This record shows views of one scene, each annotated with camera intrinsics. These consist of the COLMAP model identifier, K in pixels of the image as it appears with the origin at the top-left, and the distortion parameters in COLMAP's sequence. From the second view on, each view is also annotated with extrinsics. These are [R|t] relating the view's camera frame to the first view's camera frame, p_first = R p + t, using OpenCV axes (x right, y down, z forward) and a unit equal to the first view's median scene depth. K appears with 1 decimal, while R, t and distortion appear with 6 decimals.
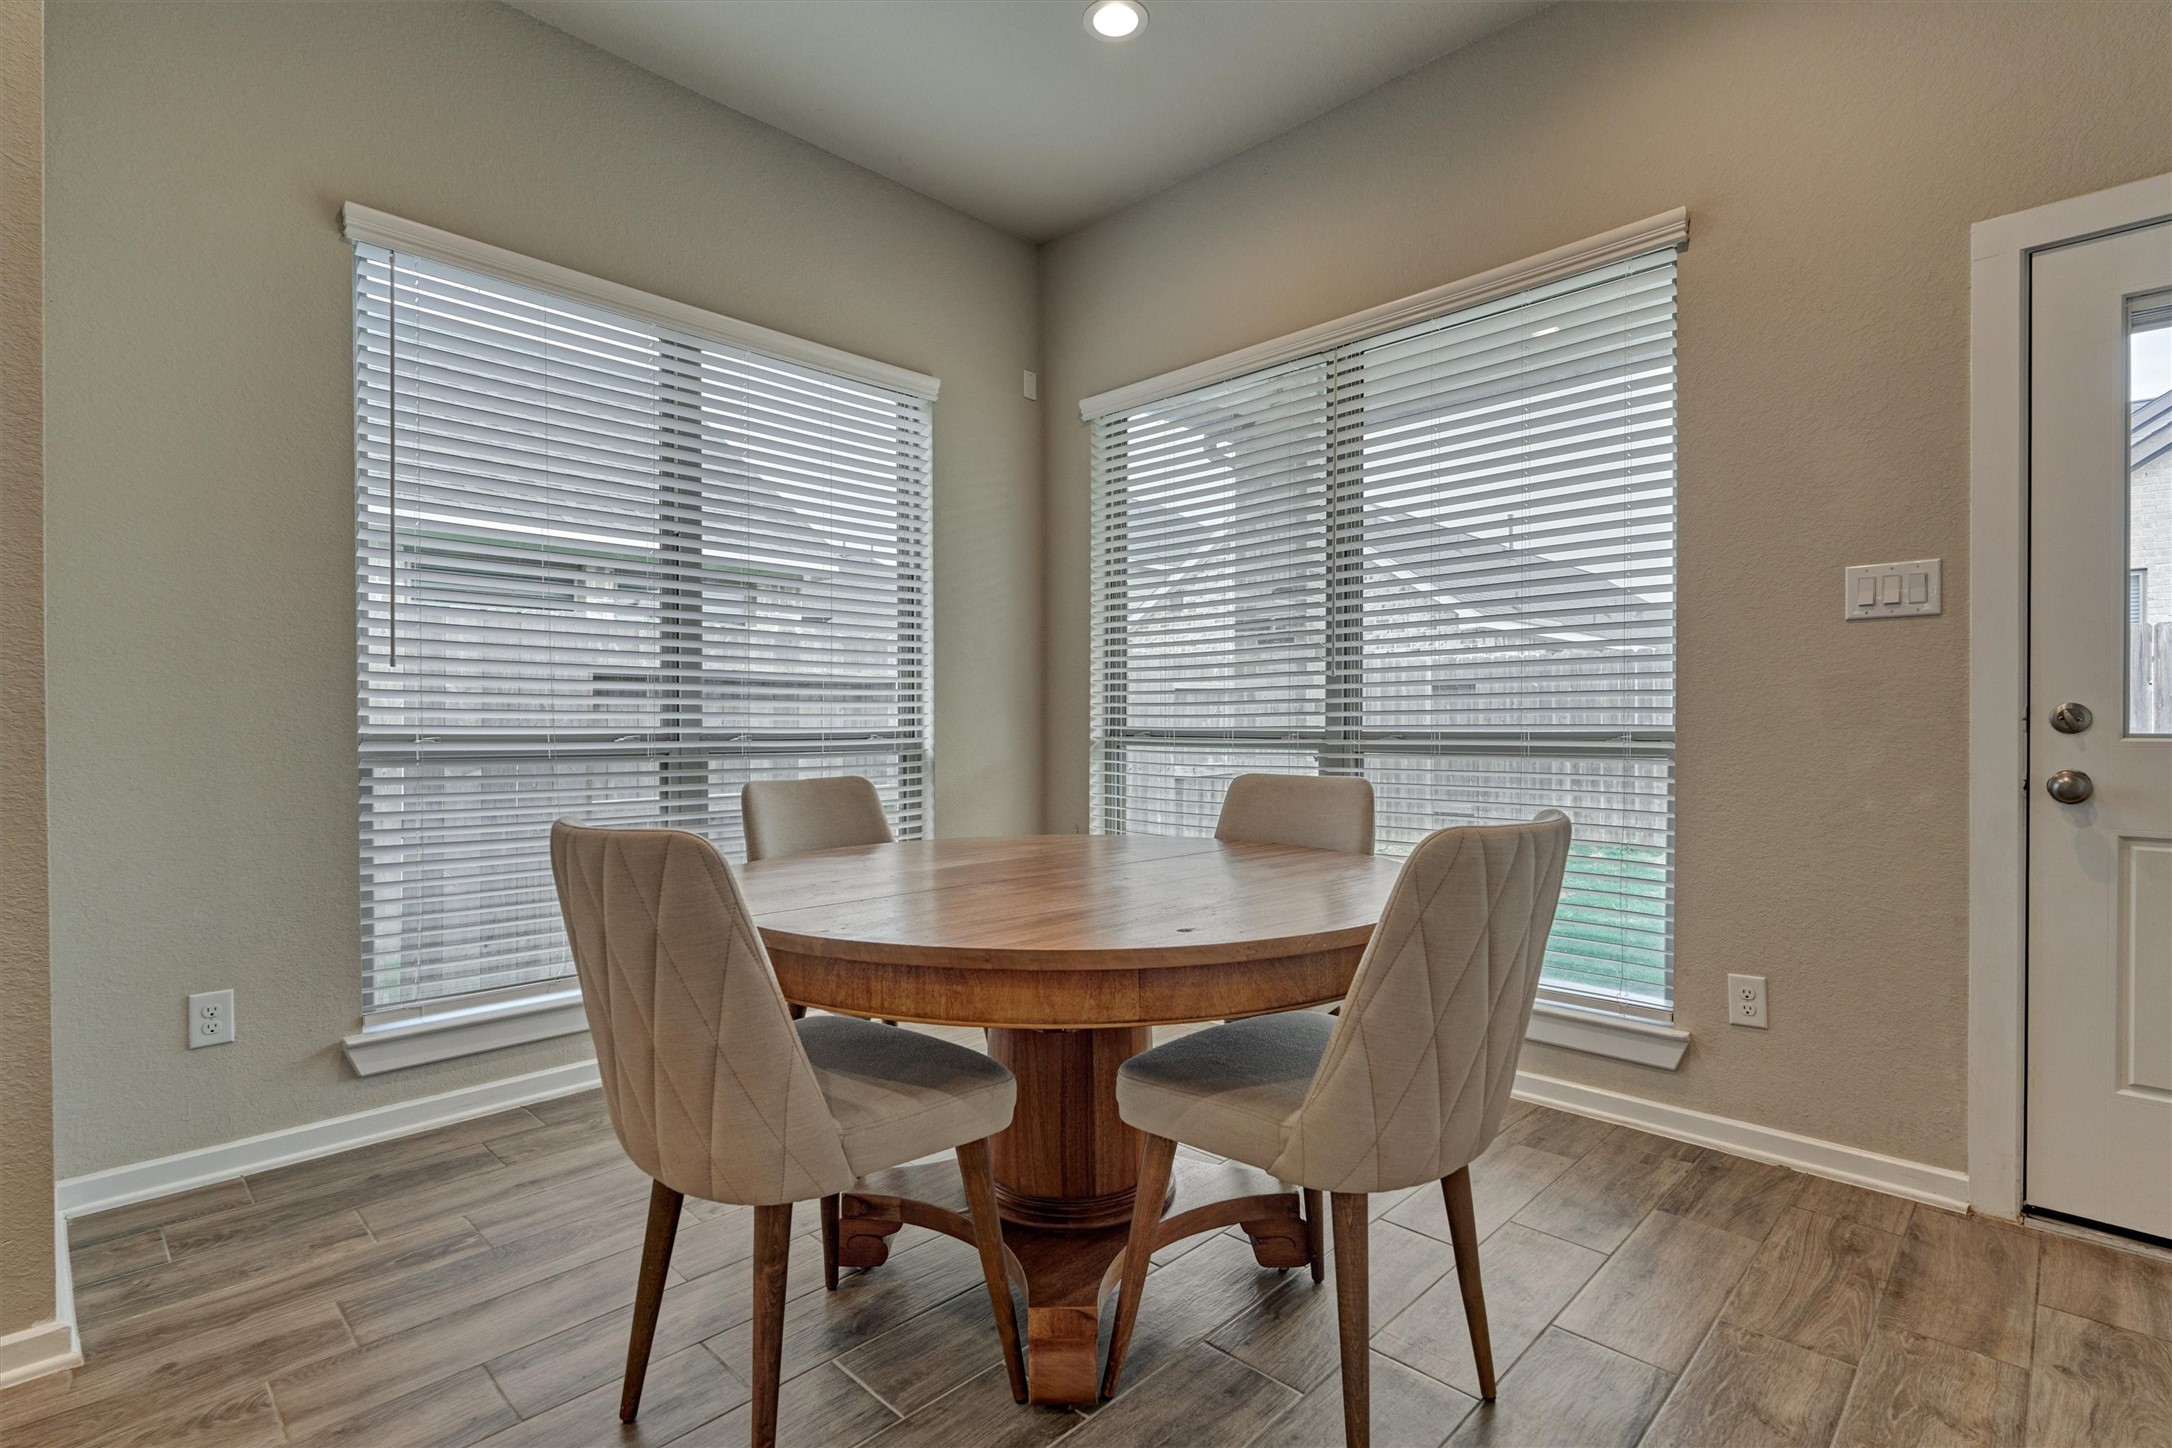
lens RADIAL K [[1029.2, 0, 1087.0], [0, 1029.2, 727.4], [0, 0, 1]] dist [-0.005785, 0.001645]
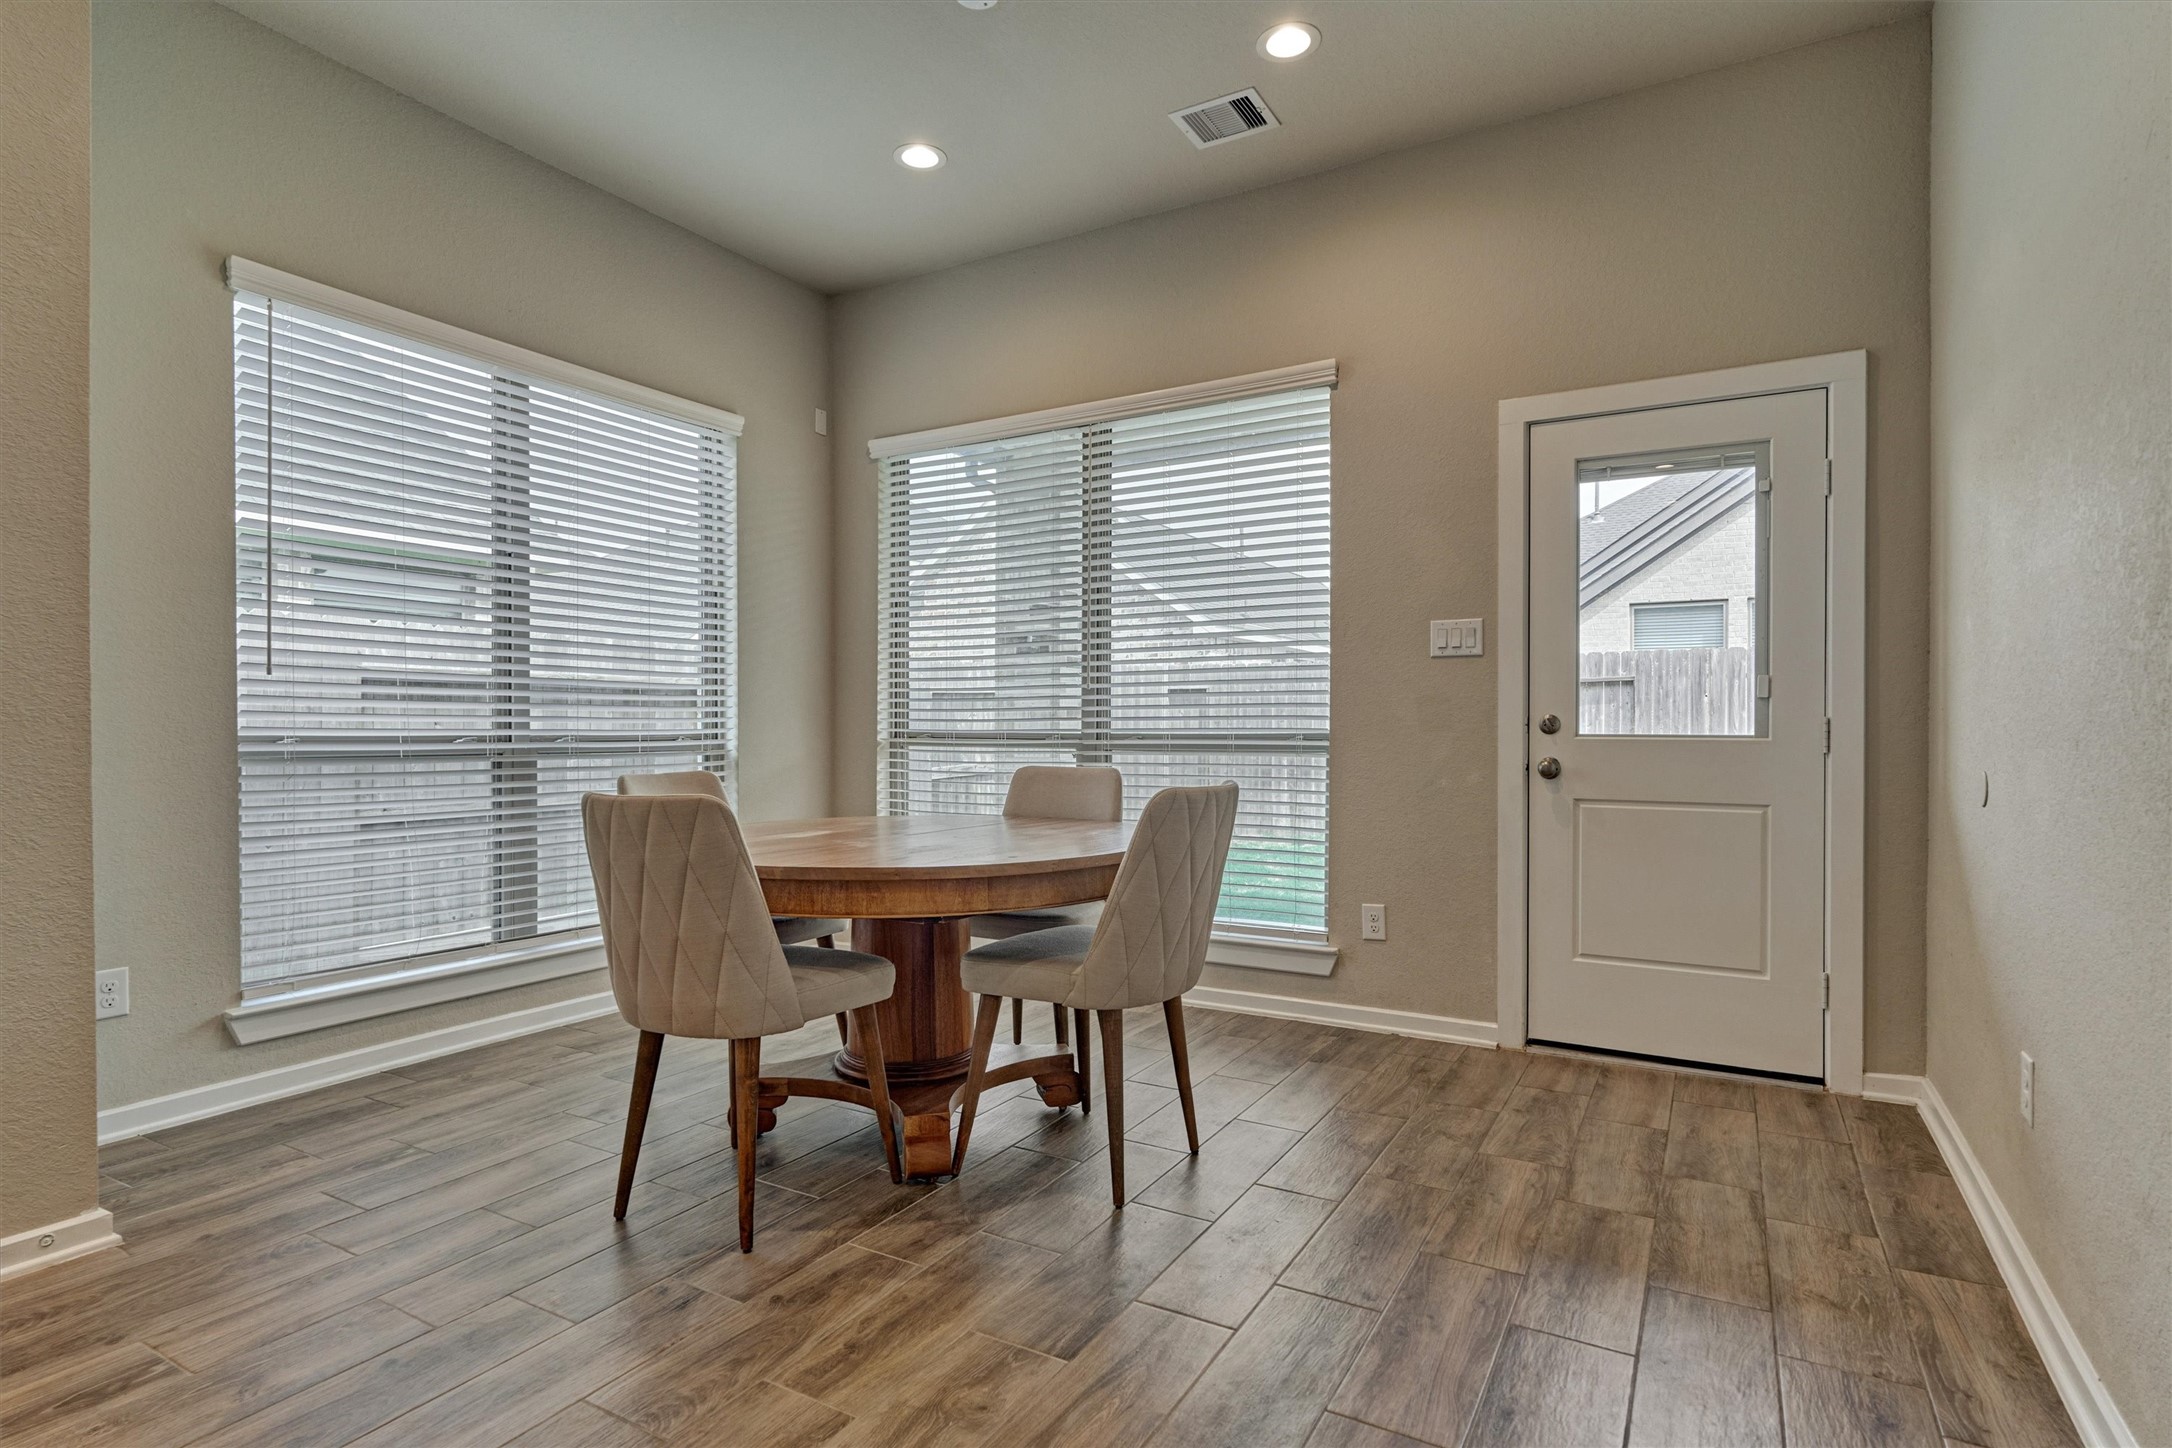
lens RADIAL K [[1075.5, 0, 1103.4], [0, 1075.5, 730.6], [0, 0, 1]] dist [-0.007993, 0.001655]
pose [[0.965651, 0.000378, 0.259844, -0.116599], [-0.000318, 1.000000, -0.000272, 0.001275], [-0.259844, 0.000180, 0.965651, -0.375213]]
